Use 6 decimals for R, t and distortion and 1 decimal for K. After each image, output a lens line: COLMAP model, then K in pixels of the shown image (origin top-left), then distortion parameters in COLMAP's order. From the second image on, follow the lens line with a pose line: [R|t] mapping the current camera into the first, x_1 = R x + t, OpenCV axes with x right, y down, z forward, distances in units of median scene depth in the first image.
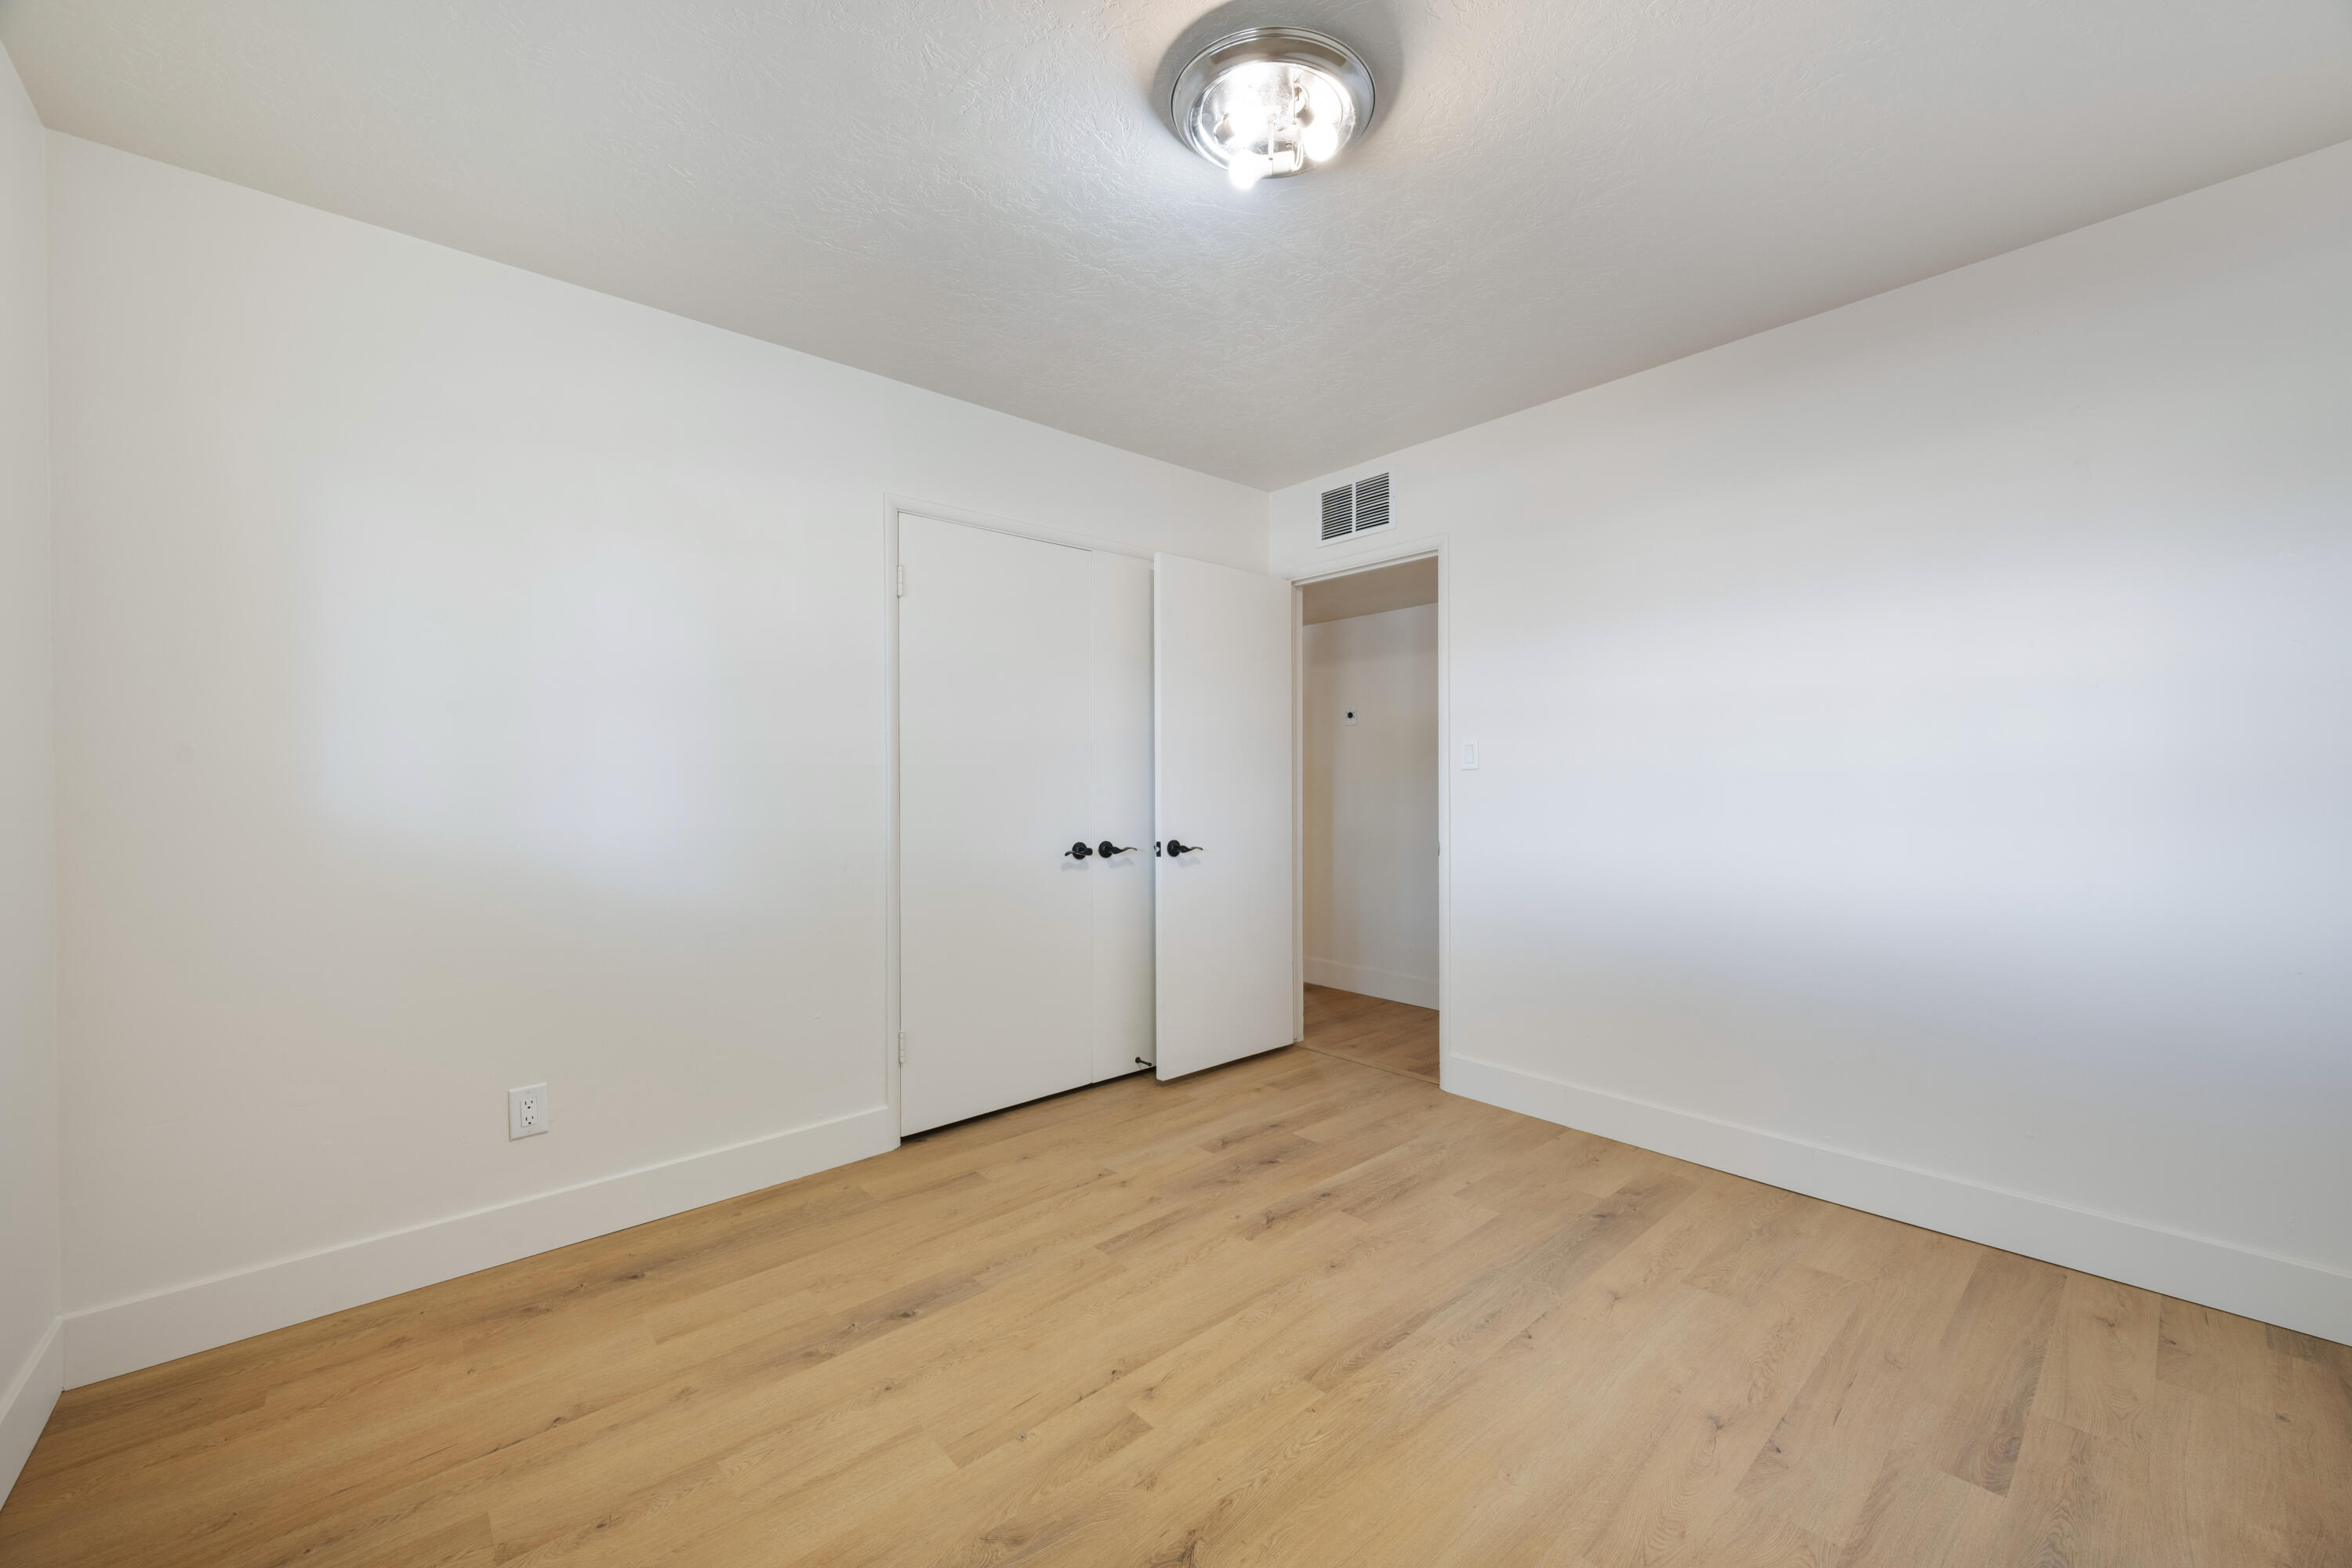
lens RADIAL K [[923.9, 0, 1169.5], [0, 923.9, 784.7], [0, 0, 1]] dist [-0.000115, 0.000402]
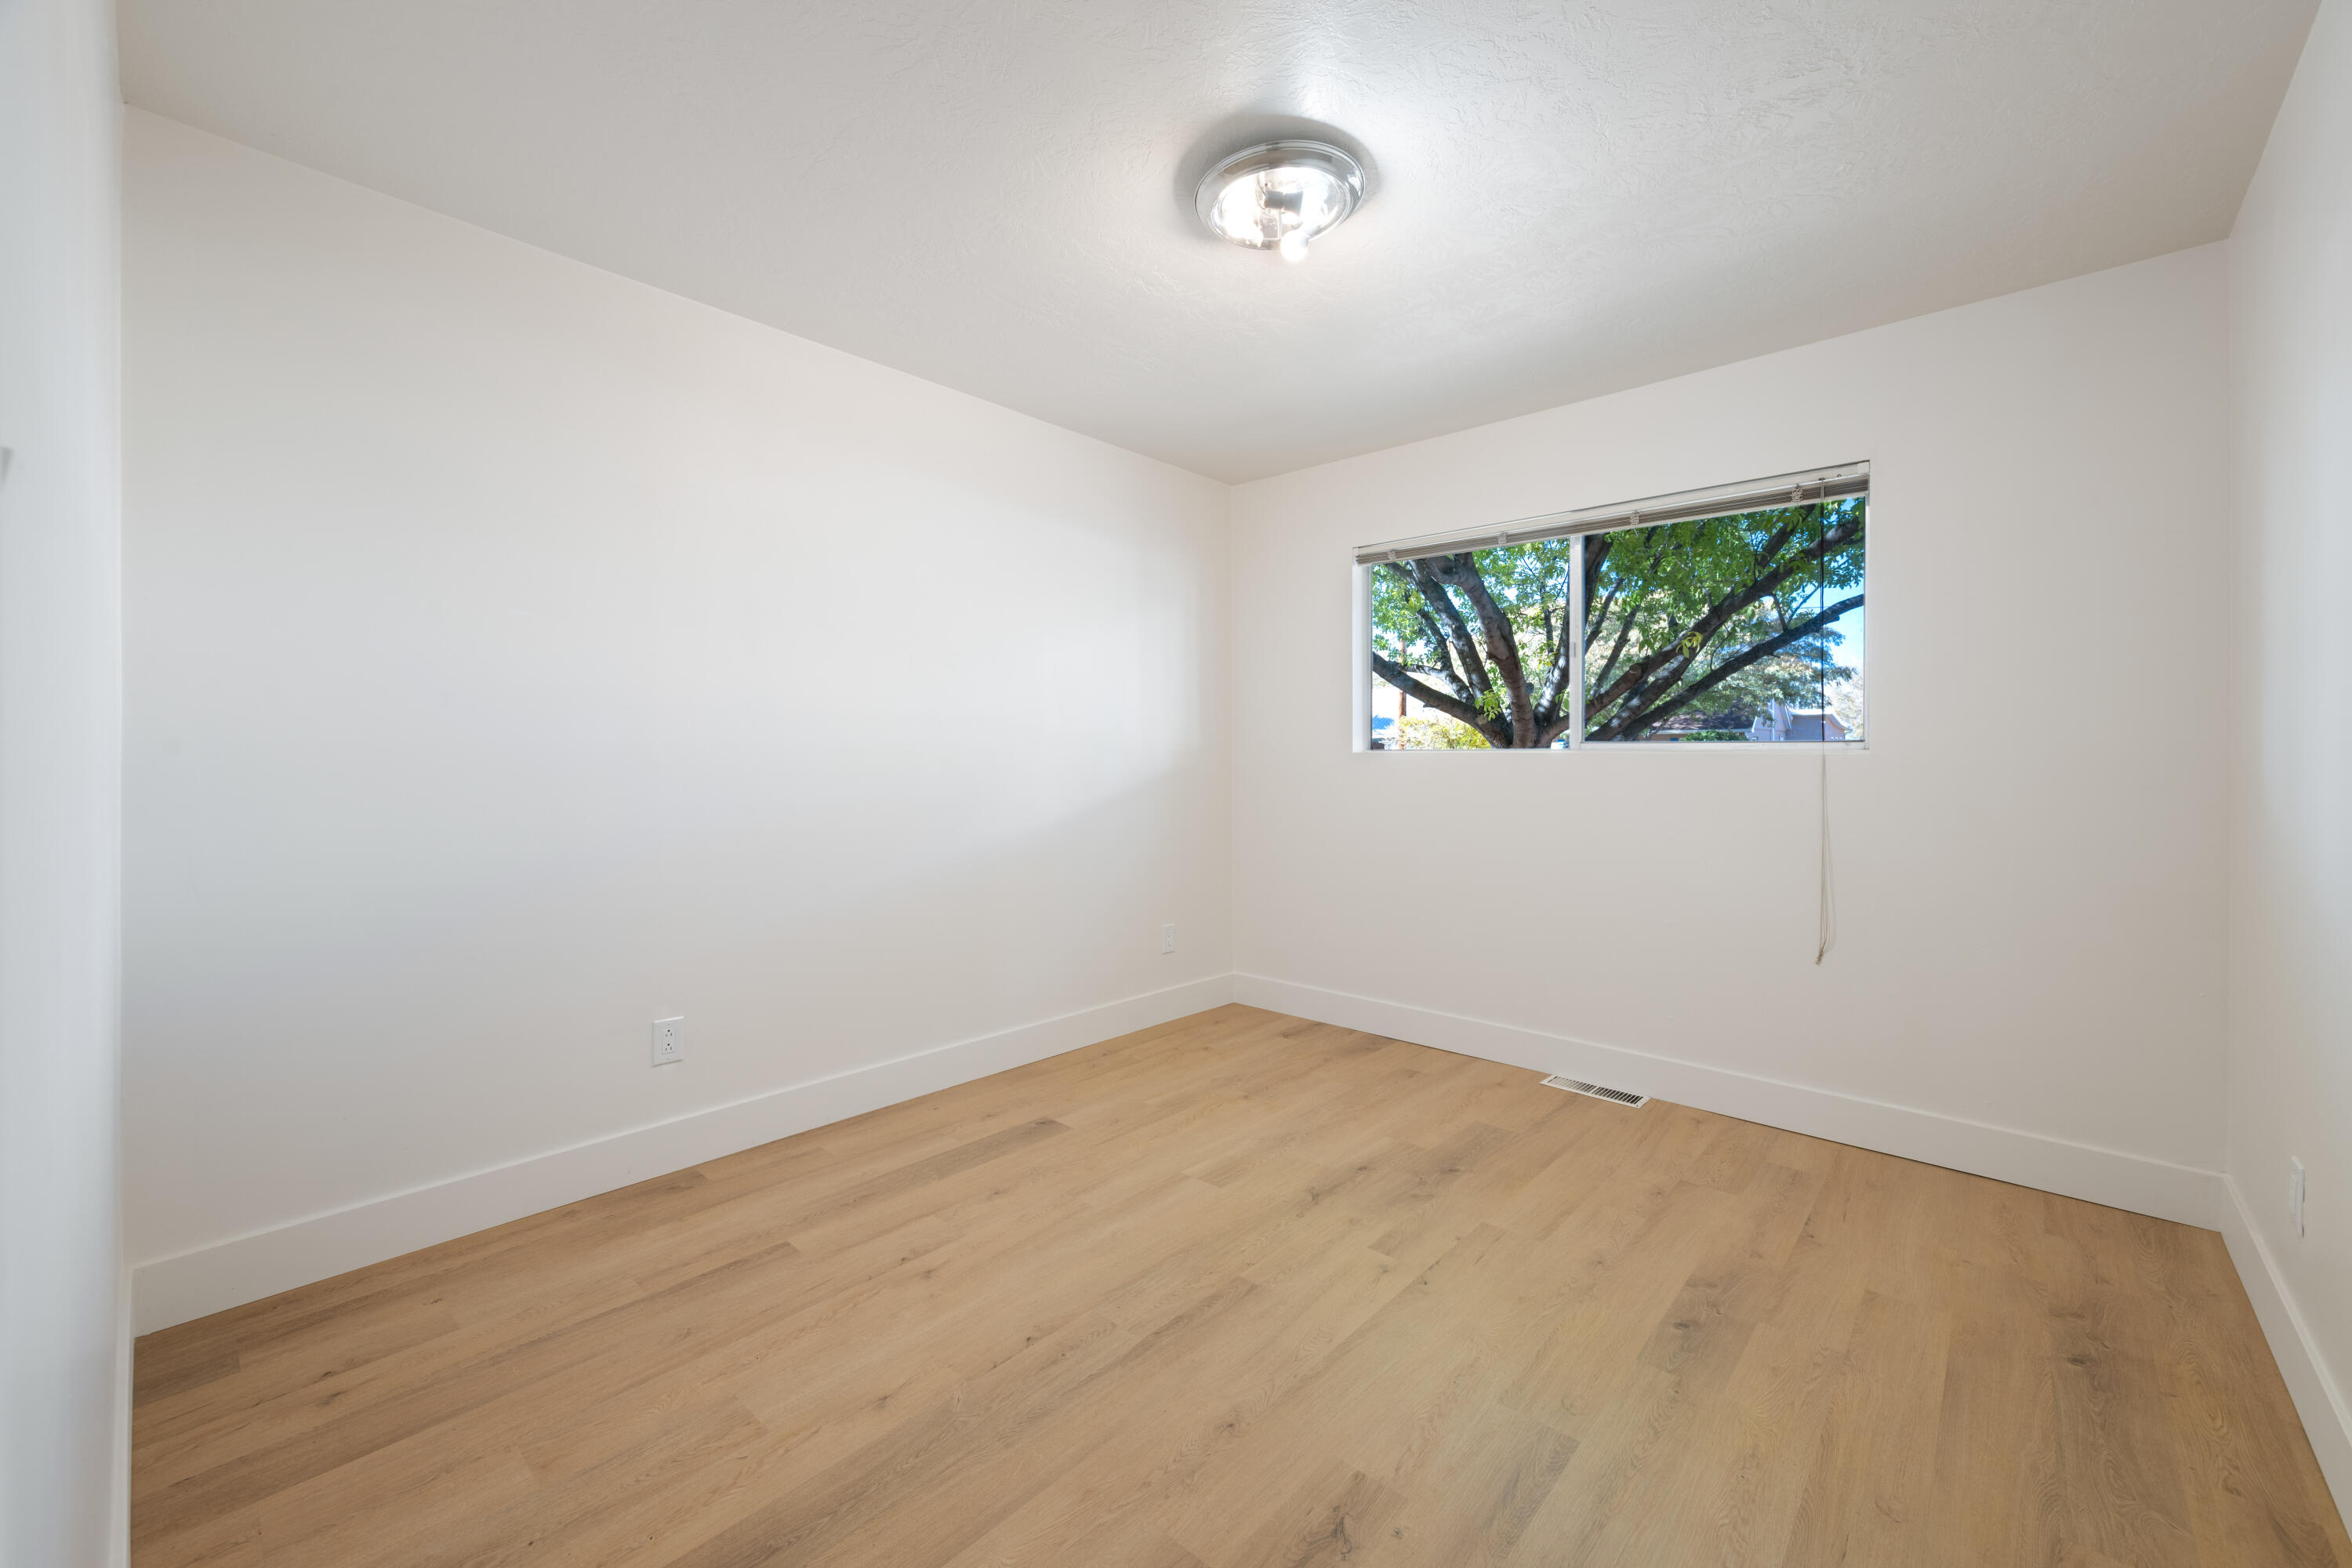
lens RADIAL K [[923.9, 0, 1169.5], [0, 923.9, 784.7], [0, 0, 1]] dist [-0.000115, 0.000402]
pose [[-0.994656, 0.007724, -0.102959, 0.339647], [0.003859, 0.999282, 0.037684, -0.010388], [0.103177, 0.037085, -0.993971, 1.948120]]
